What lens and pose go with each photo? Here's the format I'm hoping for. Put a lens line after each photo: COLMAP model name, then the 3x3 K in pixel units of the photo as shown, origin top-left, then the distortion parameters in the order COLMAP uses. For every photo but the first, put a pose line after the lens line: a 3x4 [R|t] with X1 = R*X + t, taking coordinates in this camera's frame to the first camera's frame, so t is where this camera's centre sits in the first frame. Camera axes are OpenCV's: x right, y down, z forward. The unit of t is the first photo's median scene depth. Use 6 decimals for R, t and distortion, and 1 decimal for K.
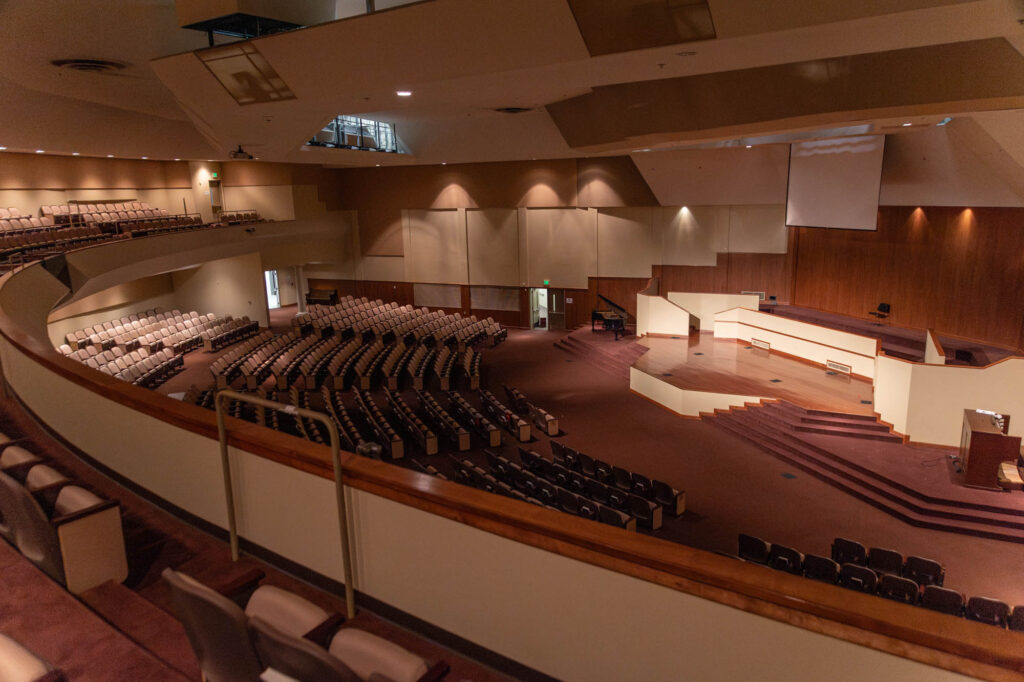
lens RADIAL K [[709.2, 0, 547.7], [0, 709.2, 343.4], [0, 0, 1]] dist [0.003368, 0.003375]
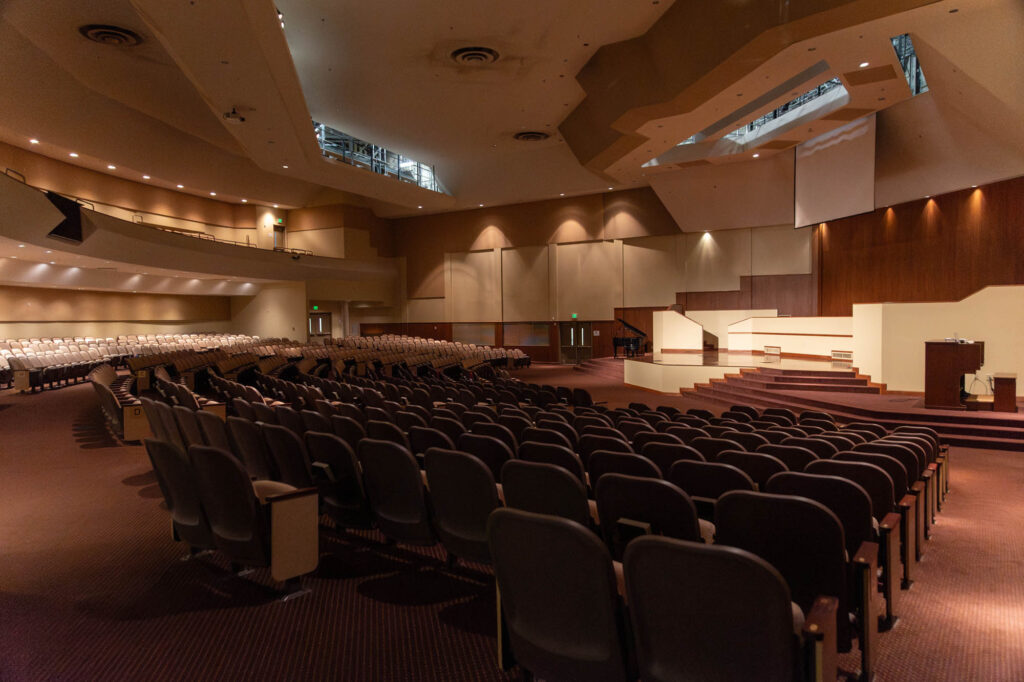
lens RADIAL K [[709.2, 0, 547.7], [0, 709.2, 343.4], [0, 0, 1]] dist [0.003368, 0.003375]
pose [[0.988659, 0.009466, -0.149882, 0.116945], [-0.036157, 0.983658, -0.176376, 0.137650], [0.145764, 0.179795, 0.972845, 0.022786]]
